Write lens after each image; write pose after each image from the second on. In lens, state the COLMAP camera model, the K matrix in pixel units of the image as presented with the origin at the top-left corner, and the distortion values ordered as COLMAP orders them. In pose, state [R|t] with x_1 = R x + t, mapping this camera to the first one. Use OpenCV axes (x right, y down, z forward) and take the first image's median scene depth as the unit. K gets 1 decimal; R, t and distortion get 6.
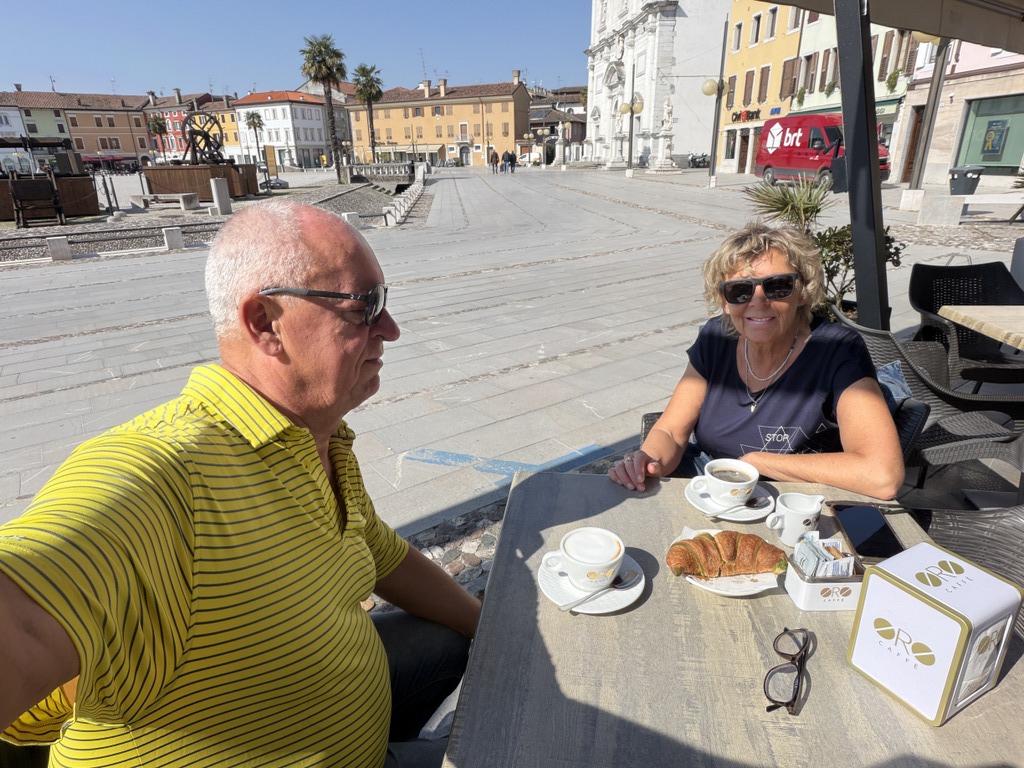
lens RADIAL K [[589.3, 0, 507.9], [0, 589.3, 387.5], [0, 0, 1]] dist [-0.004356, -0.000819]
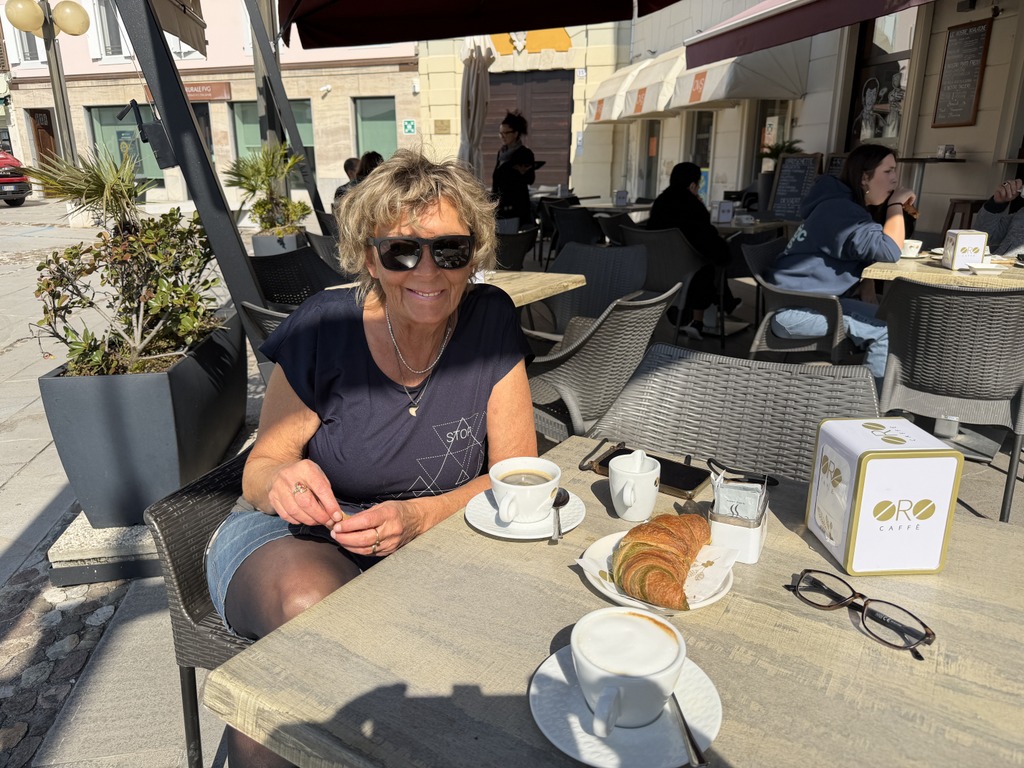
lens RADIAL K [[720.6, 0, 509.6], [0, 720.6, 354.0], [0, 0, 1]] dist [0.031549, -0.000011]
pose [[0.438265, -0.222770, 0.870803, -0.502785], [0.327813, 0.941687, 0.075919, -0.101005], [-0.836937, 0.252188, 0.485735, 0.719722]]
